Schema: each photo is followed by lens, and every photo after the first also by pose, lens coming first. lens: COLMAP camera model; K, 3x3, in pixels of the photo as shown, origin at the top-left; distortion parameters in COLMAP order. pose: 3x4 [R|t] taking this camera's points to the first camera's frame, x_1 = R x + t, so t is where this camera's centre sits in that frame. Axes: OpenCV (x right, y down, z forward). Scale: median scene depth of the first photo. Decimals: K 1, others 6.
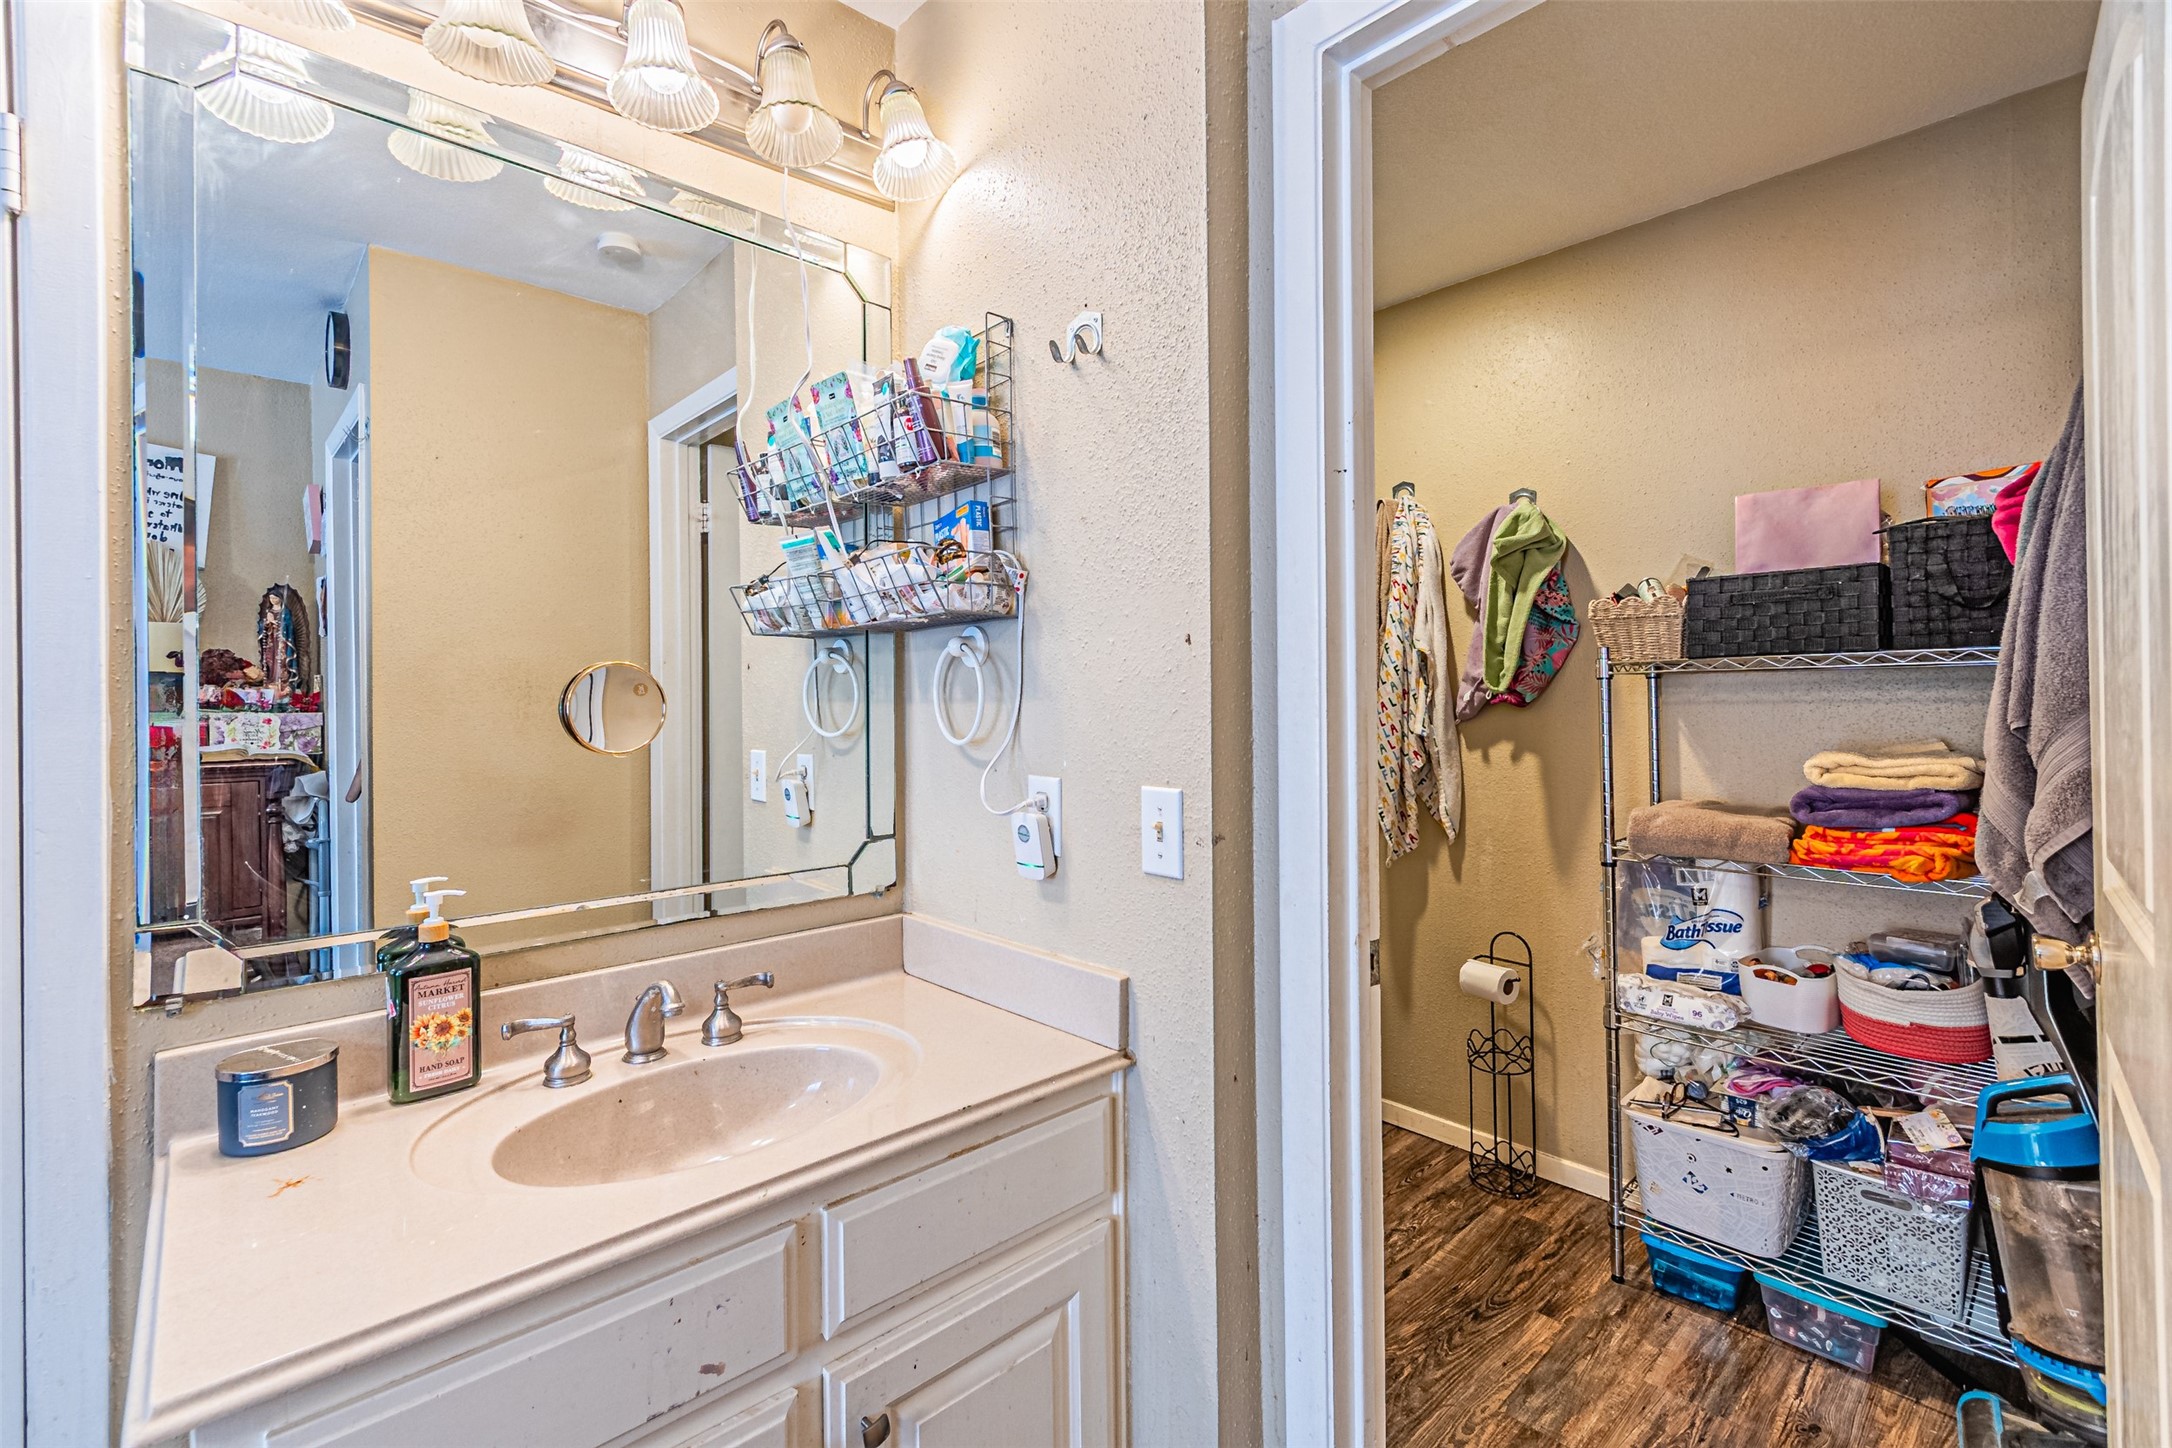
lens RADIAL K [[942.1, 0, 1091.0], [0, 942.1, 704.4], [0, 0, 1]] dist [0.009881, -0.001712]
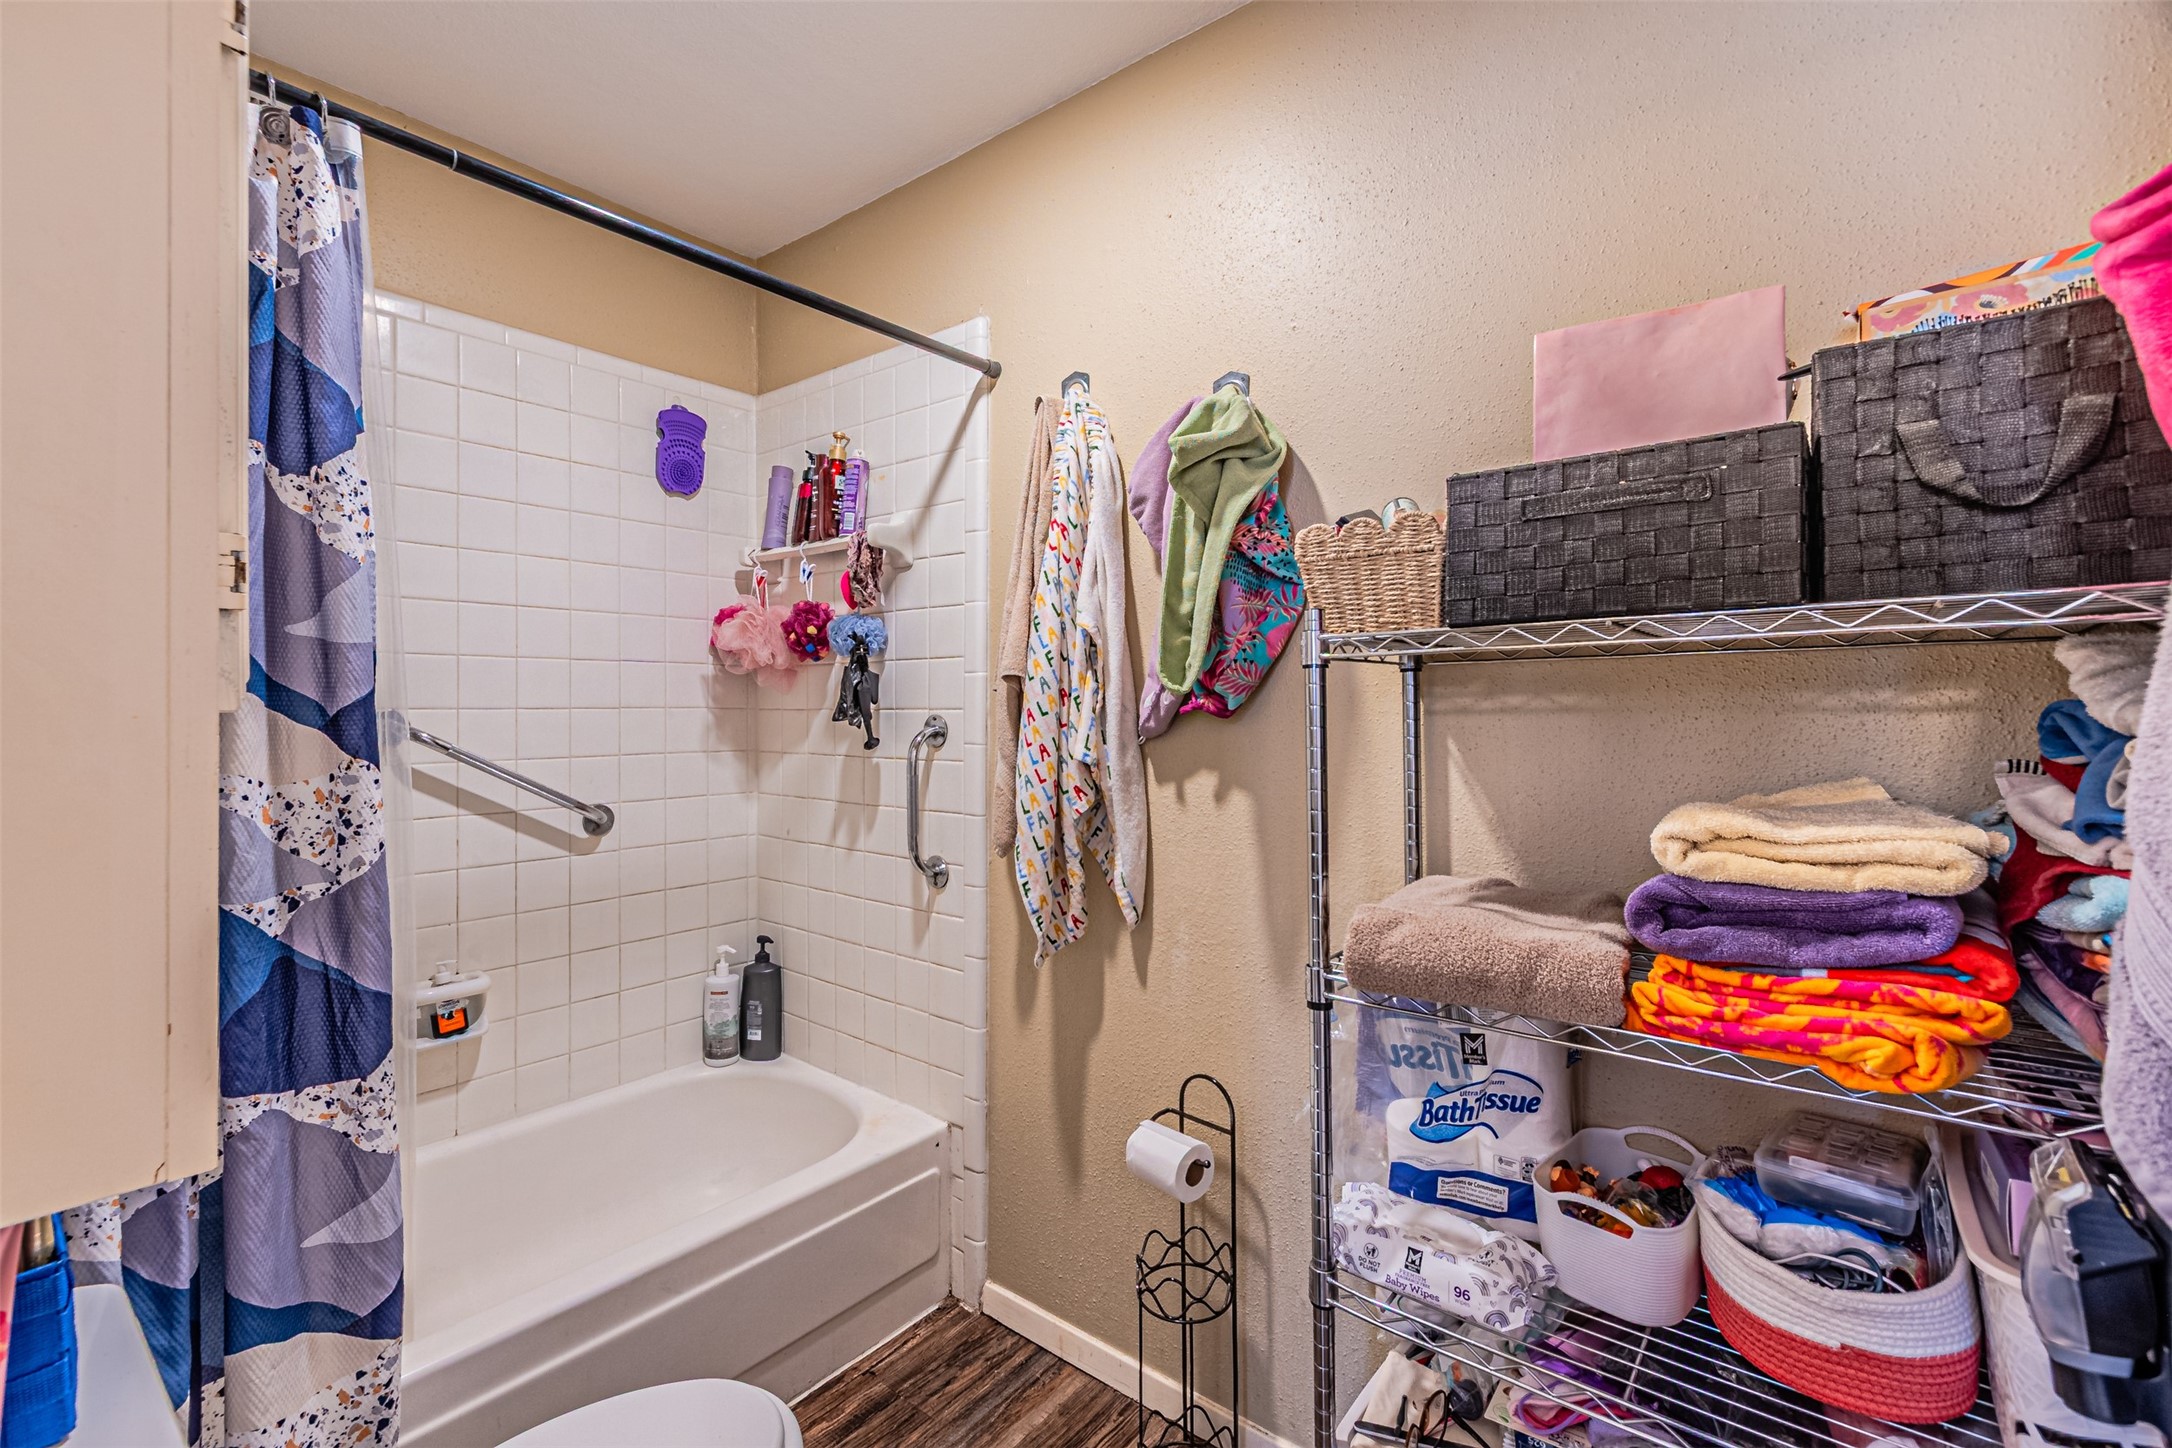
lens RADIAL K [[942.1, 0, 1093.0], [0, 942.1, 718.6], [0, 0, 1]] dist [0.009881, -0.001712]
pose [[0.988251, 0.003924, 0.152790, 0.335335], [-0.004678, 0.999979, 0.004571, 0.001234], [-0.152769, -0.005232, 0.988248, 0.482343]]
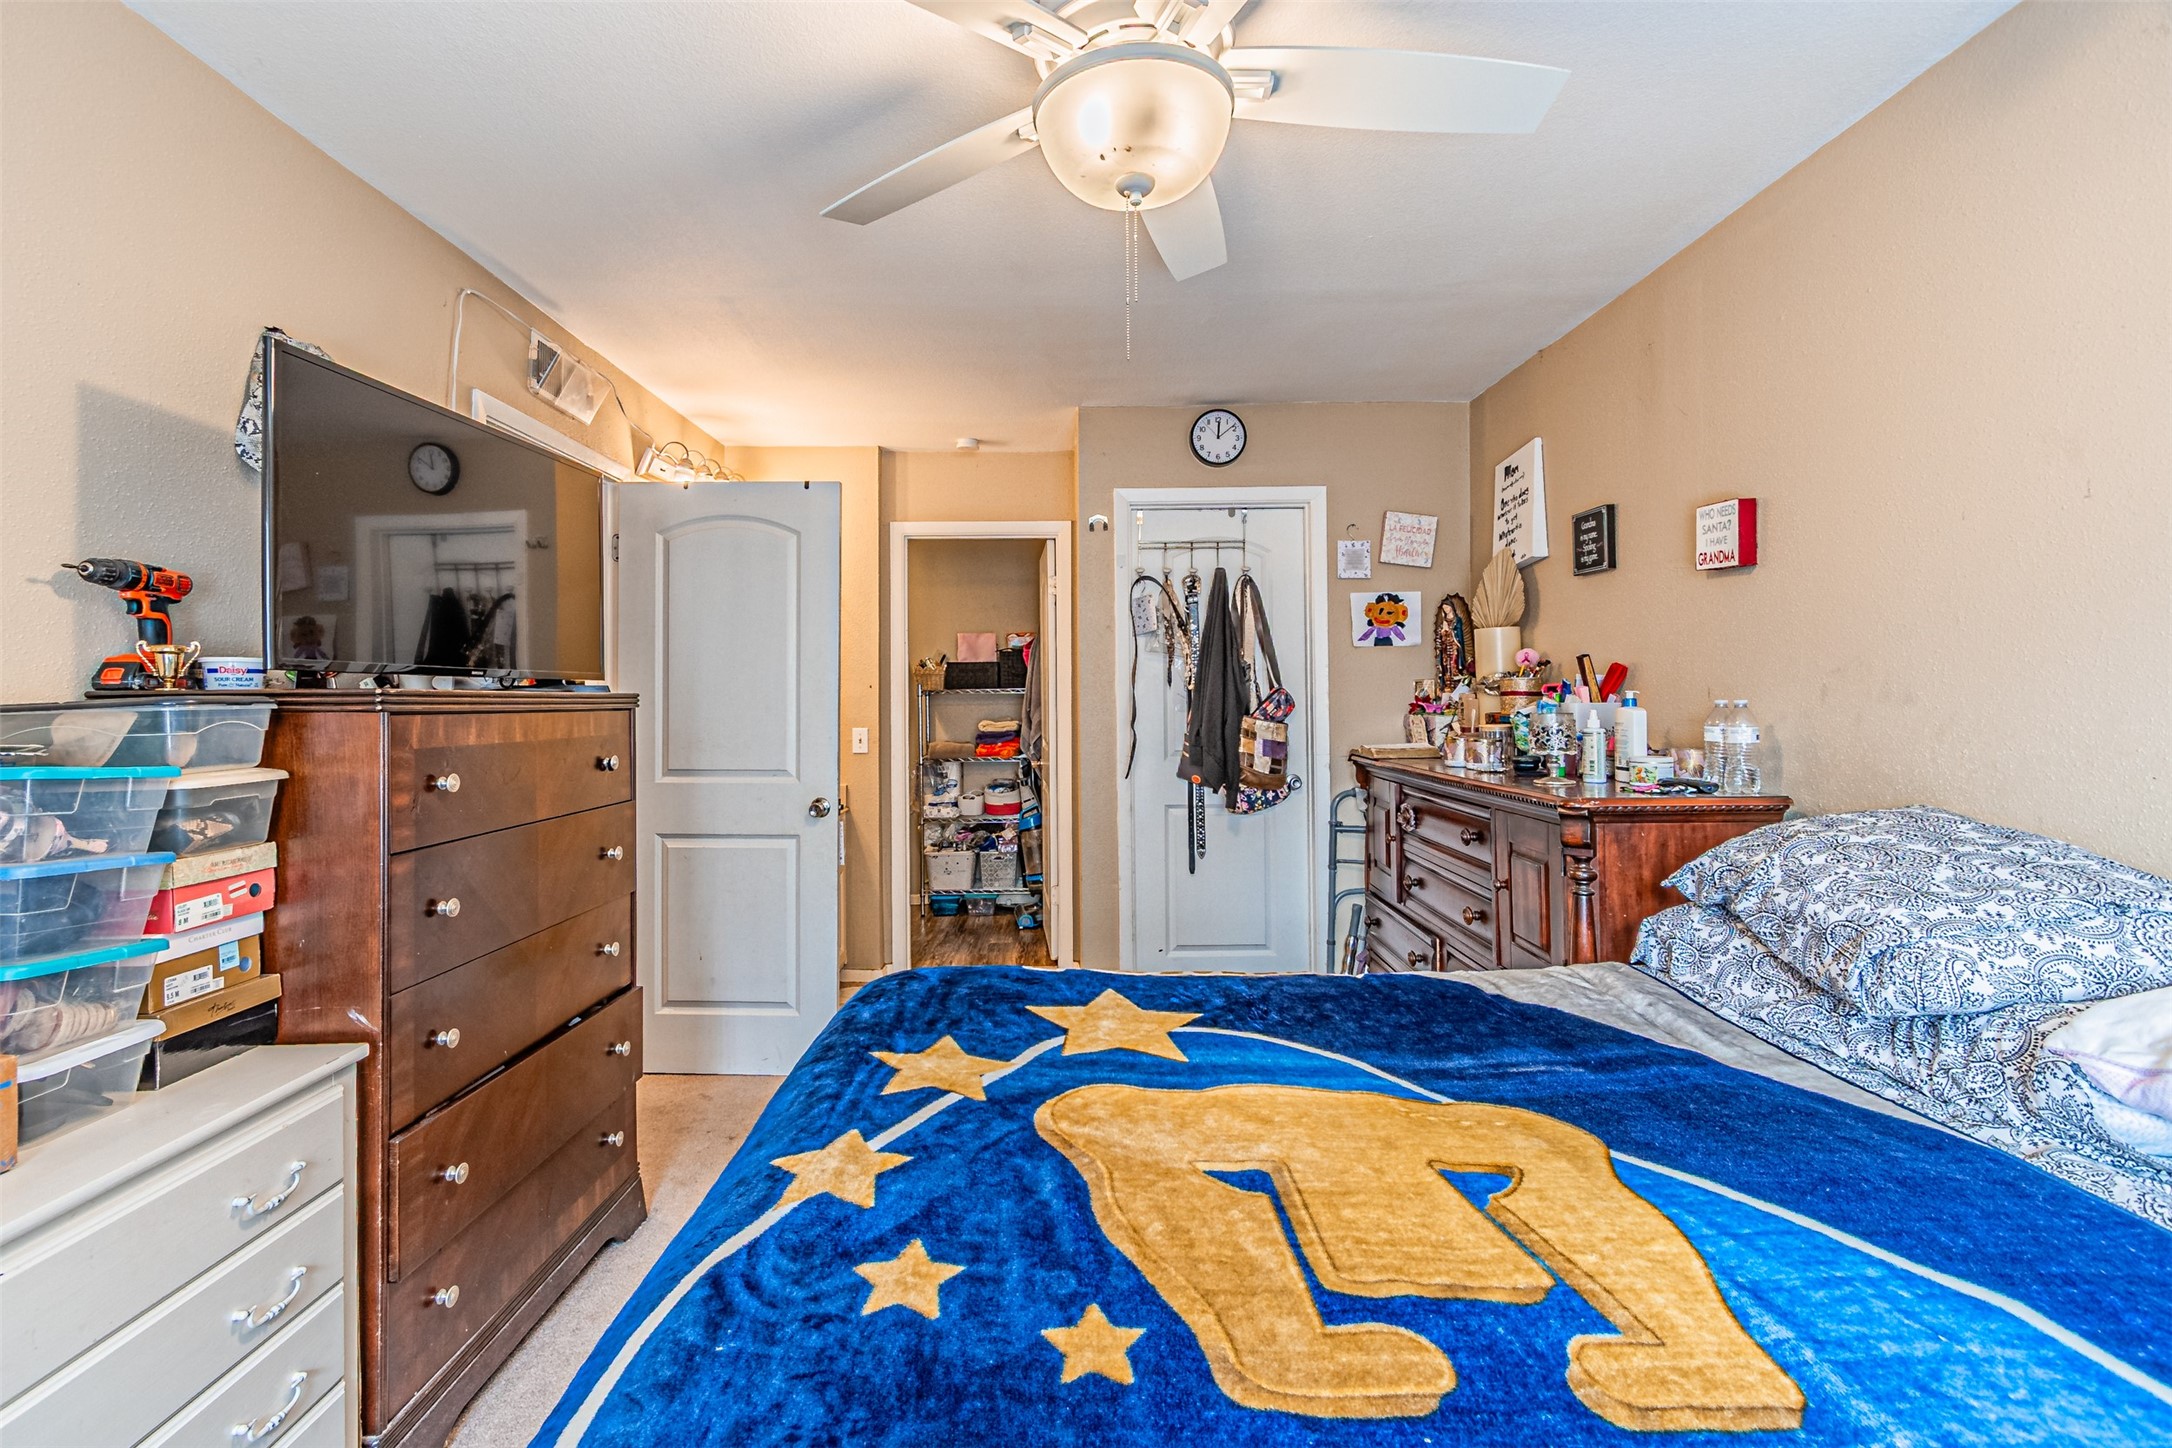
lens RADIAL K [[942.1, 0, 1079.4], [0, 942.1, 710.6], [0, 0, 1]] dist [0.009881, -0.001712]
pose [[0.665135, -0.004595, 0.746709, -1.174967], [0.001517, 0.999987, 0.004802, 0.001925], [-0.746722, -0.002061, 0.665133, -1.146873]]
